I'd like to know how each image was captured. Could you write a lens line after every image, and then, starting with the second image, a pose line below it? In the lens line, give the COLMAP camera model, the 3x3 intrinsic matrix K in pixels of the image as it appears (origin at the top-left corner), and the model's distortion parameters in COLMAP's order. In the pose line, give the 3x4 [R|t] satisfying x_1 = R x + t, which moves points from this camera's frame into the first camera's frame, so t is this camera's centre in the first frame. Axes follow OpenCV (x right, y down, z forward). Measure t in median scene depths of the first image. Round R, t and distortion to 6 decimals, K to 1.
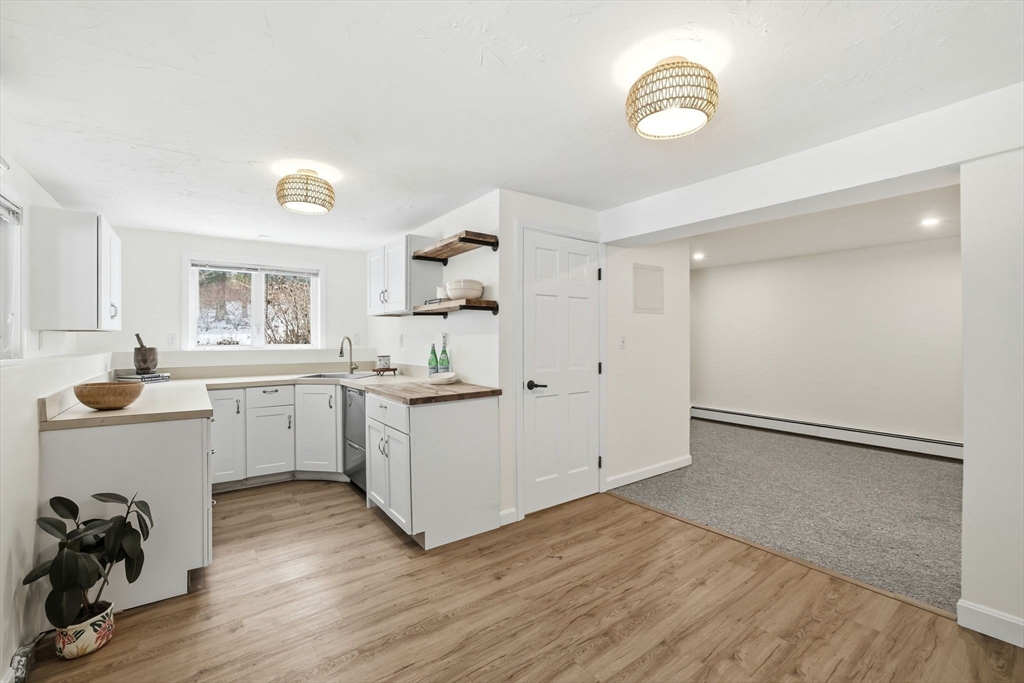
lens RADIAL K [[485.9, 0, 514.5], [0, 485.9, 338.3], [0, 0, 1]] dist [-0.064344, 0.023620]
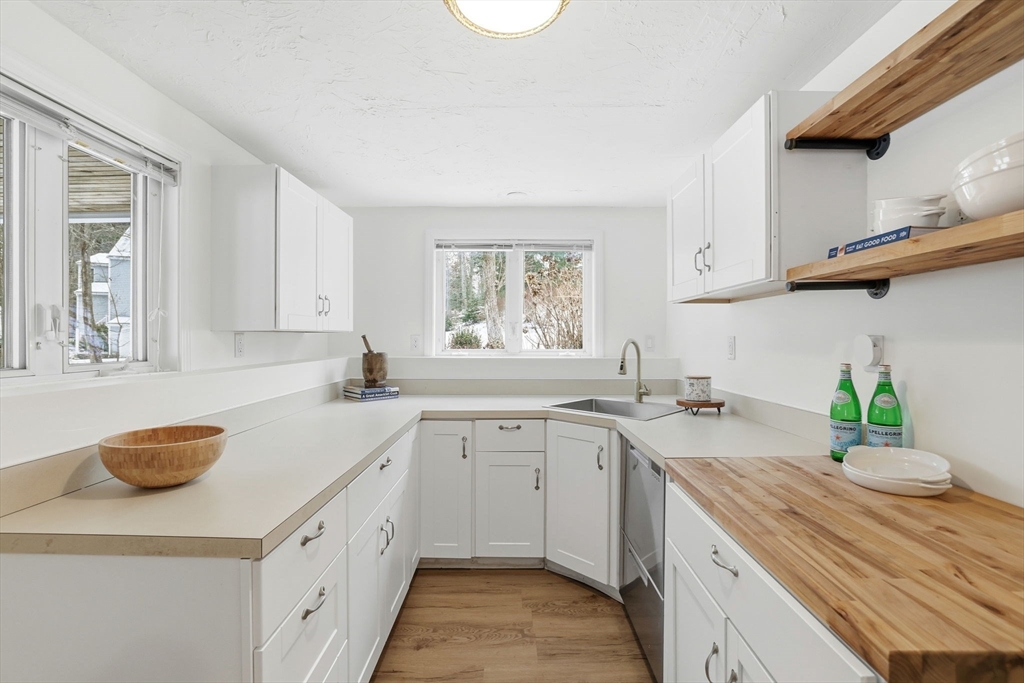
lens RADIAL K [[485.9, 0, 514.5], [0, 485.9, 338.3], [0, 0, 1]] dist [-0.064344, 0.023620]
pose [[0.831952, 0.004530, -0.554829, -0.153272], [-0.003562, 0.999990, 0.002824, -0.007484], [0.554836, -0.000373, 0.831959, 0.473145]]
